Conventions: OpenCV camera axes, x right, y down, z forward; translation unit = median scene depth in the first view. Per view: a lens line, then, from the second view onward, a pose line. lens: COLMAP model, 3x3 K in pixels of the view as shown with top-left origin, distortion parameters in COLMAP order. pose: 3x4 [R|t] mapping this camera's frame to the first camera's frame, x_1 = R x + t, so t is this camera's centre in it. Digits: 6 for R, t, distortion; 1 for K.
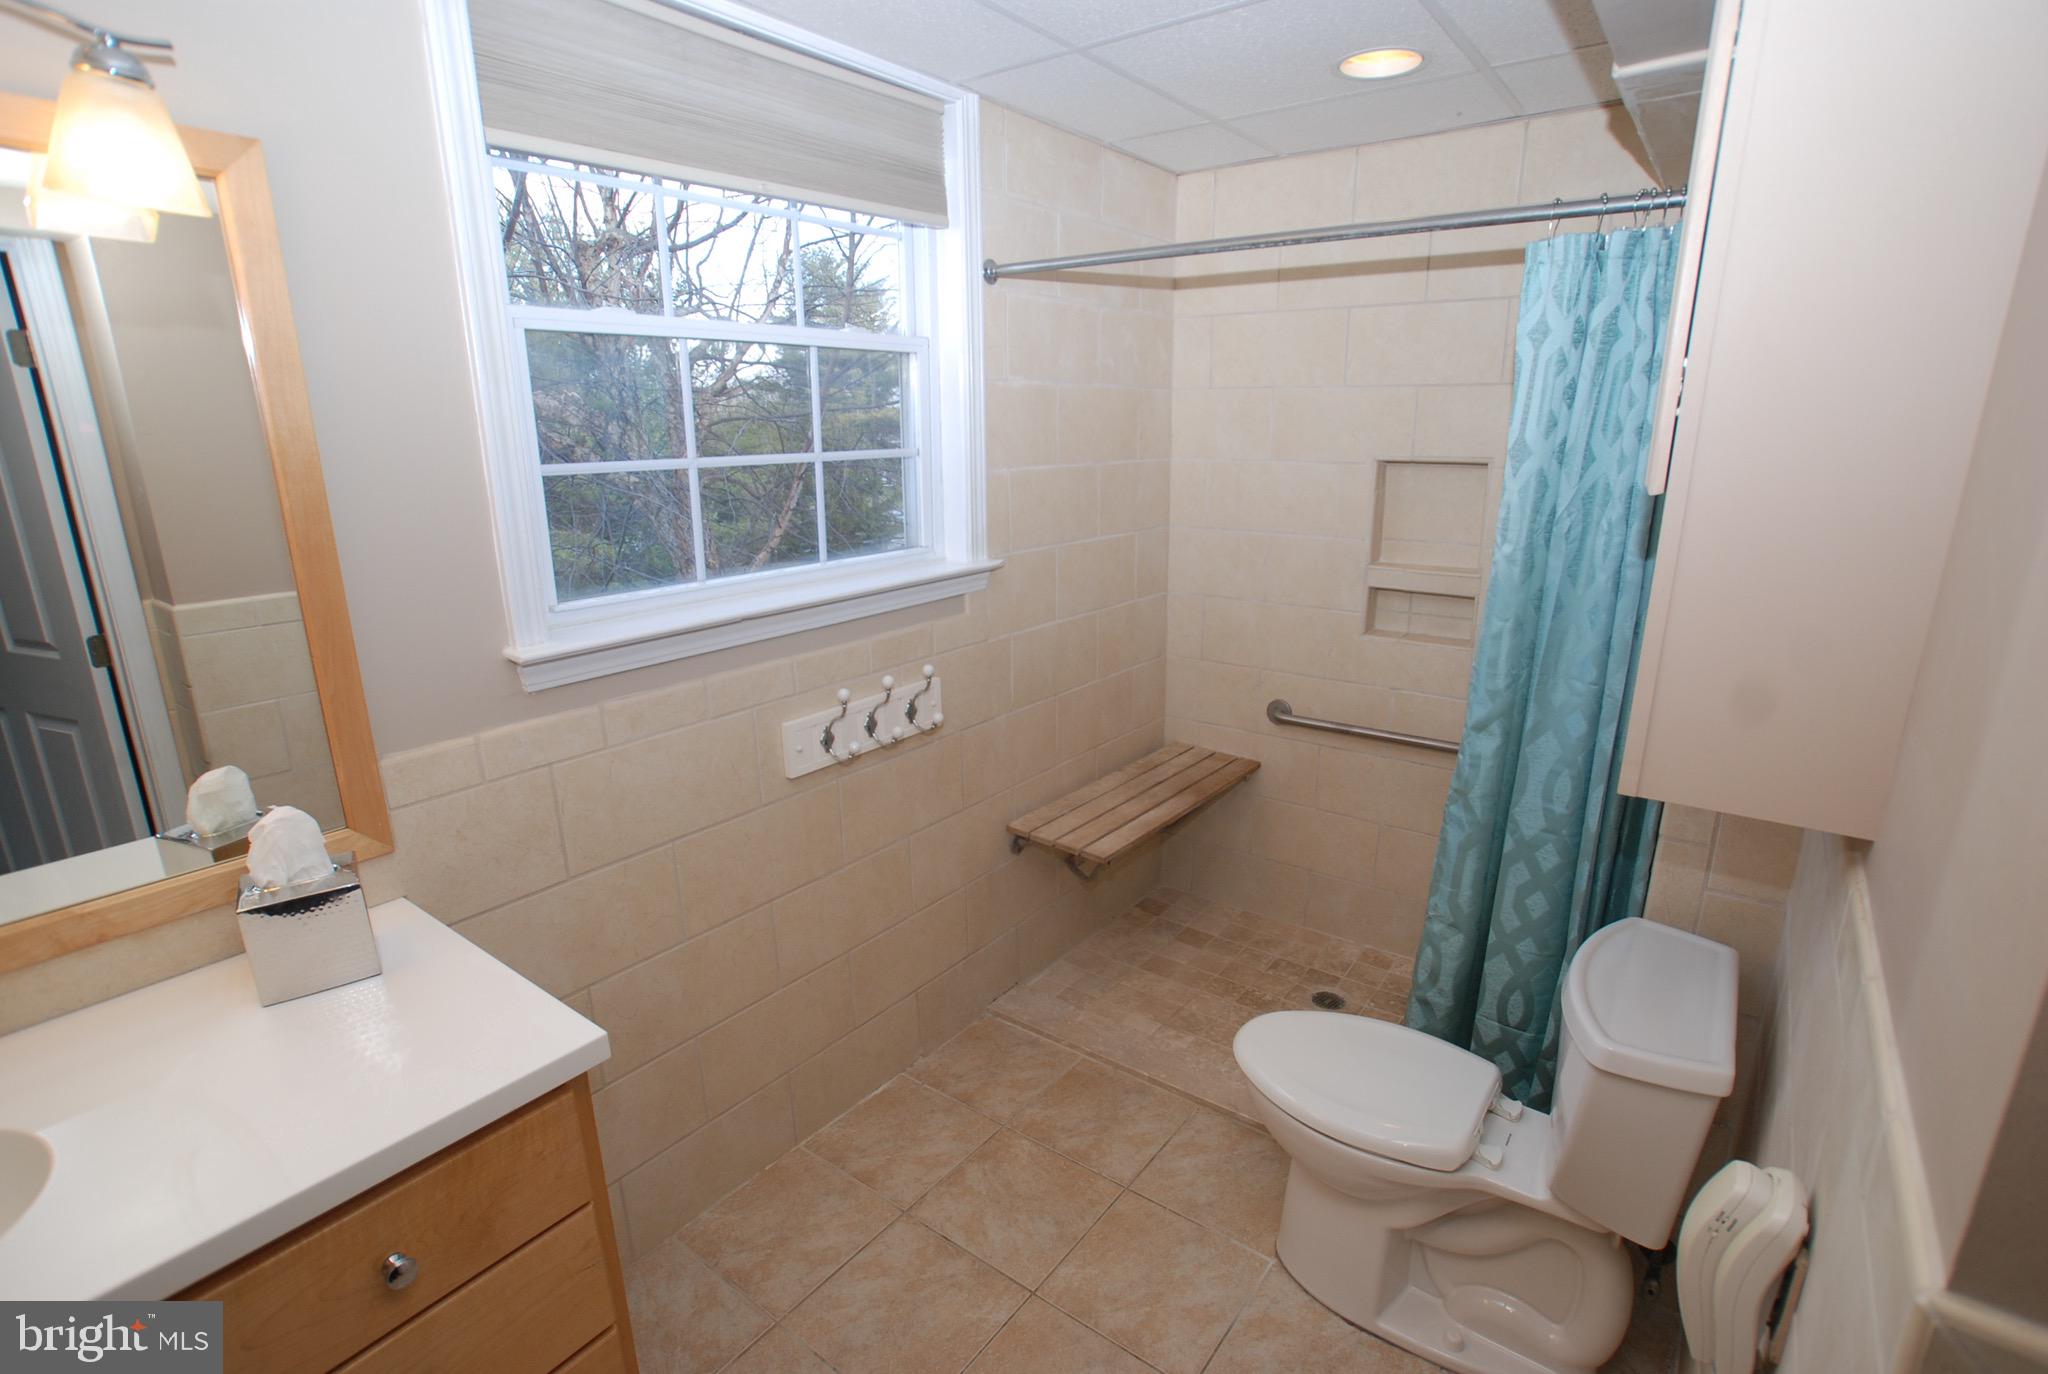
lens RADIAL K [[976.5, 0, 1024.0], [0, 976.5, 687.0], [0, 0, 1]] dist [-0.067336, 0.028294]
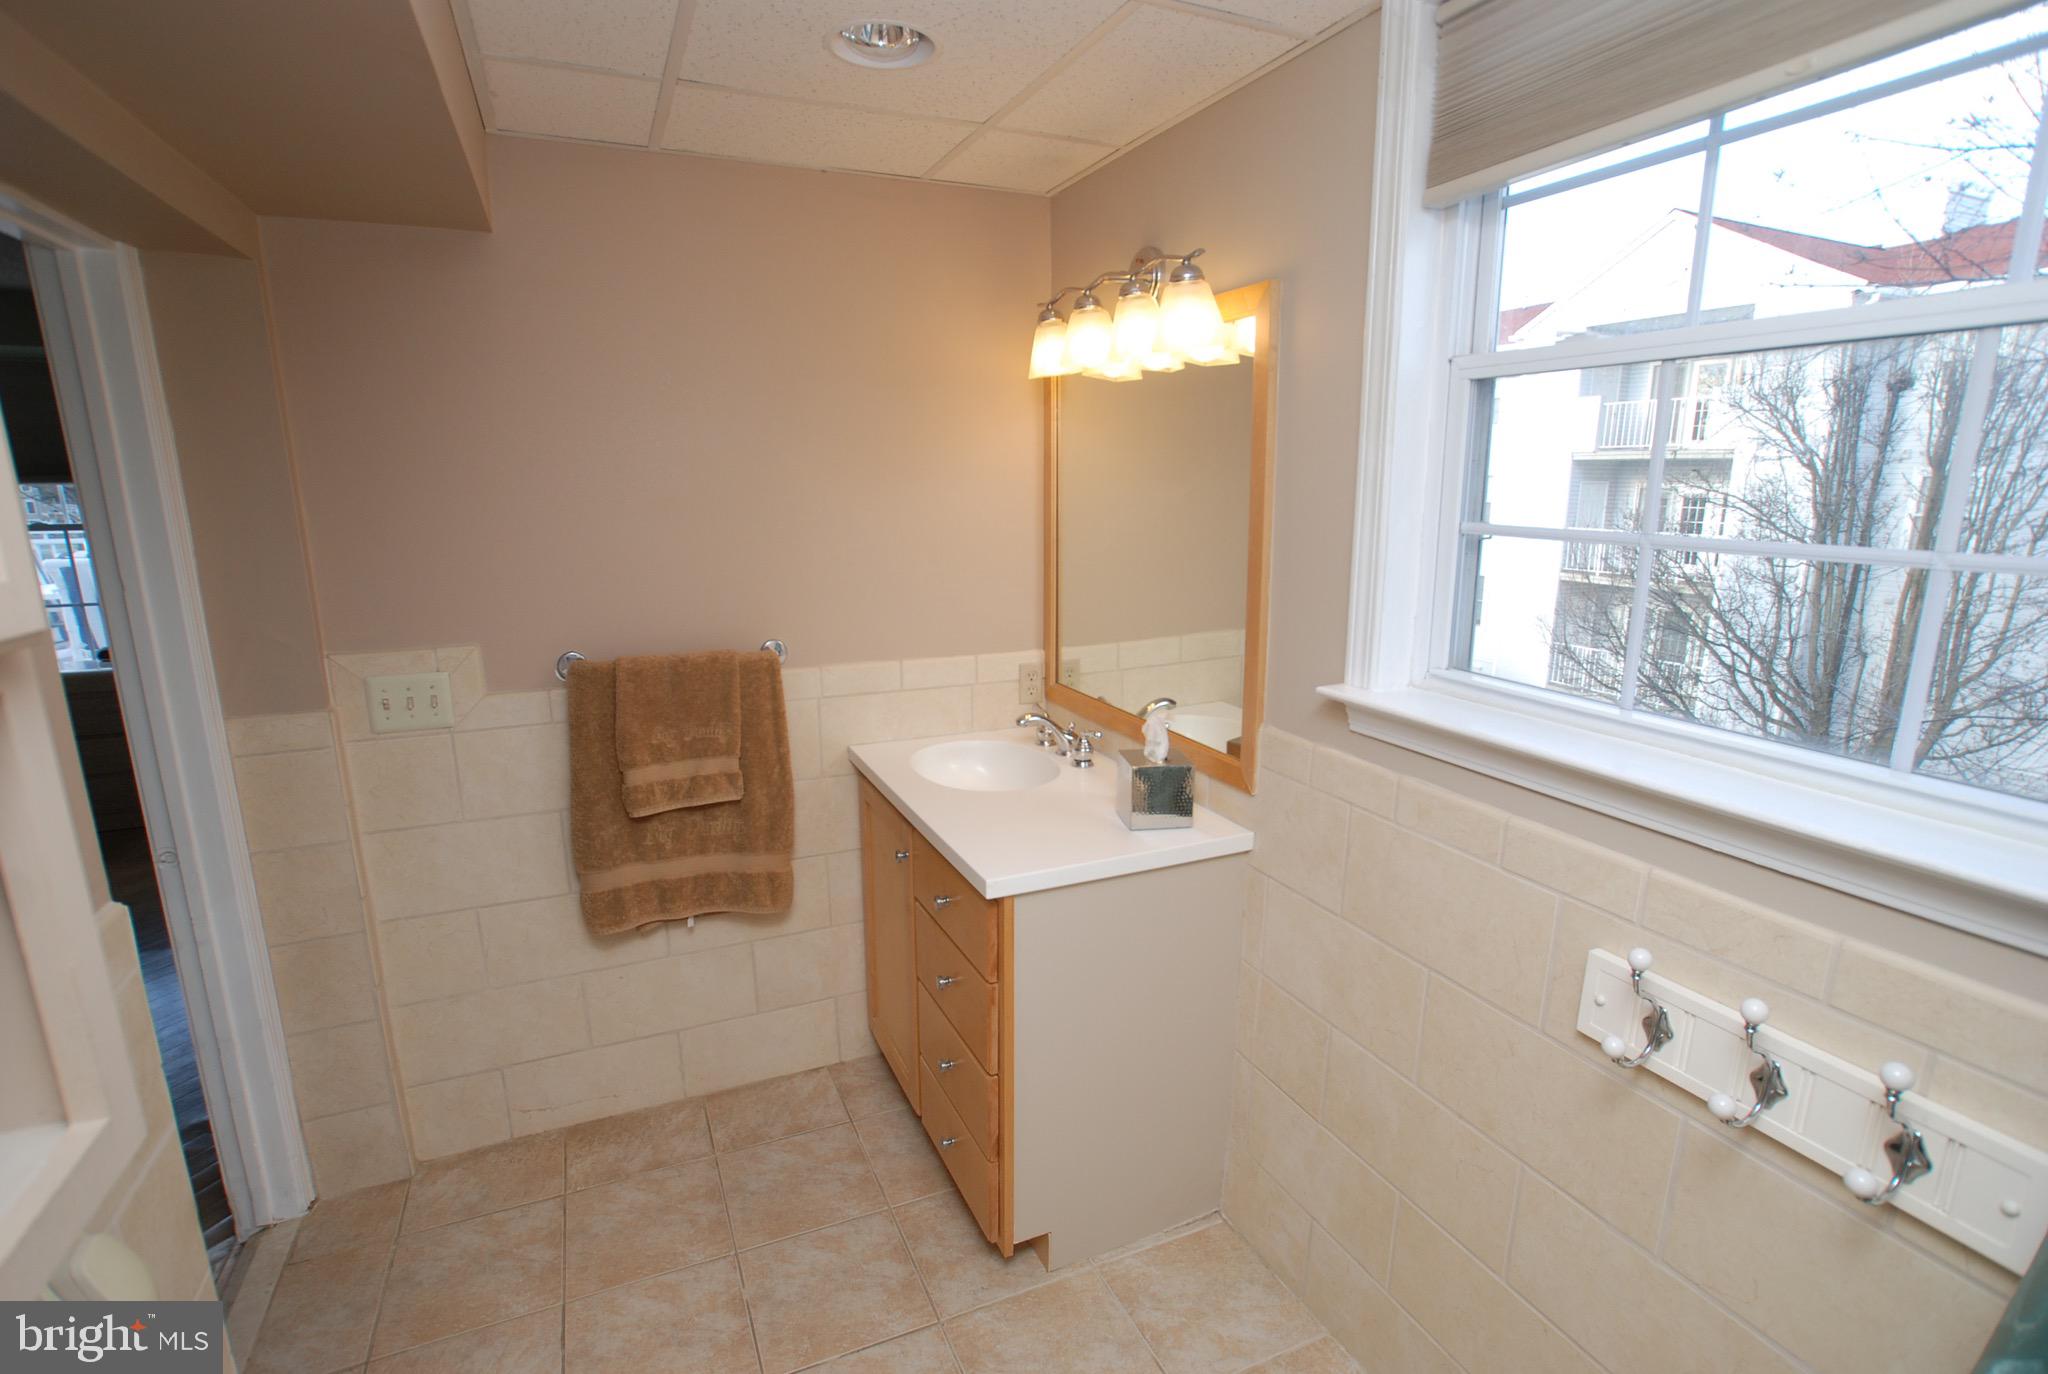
lens RADIAL K [[976.5, 0, 1024.0], [0, 976.5, 687.0], [0, 0, 1]] dist [-0.067336, 0.028294]
pose [[-0.479633, 0.191621, -0.856291, 0.476681], [-0.231233, 0.913769, 0.334004, -0.262137], [0.846454, 0.358202, -0.393964, 0.927394]]
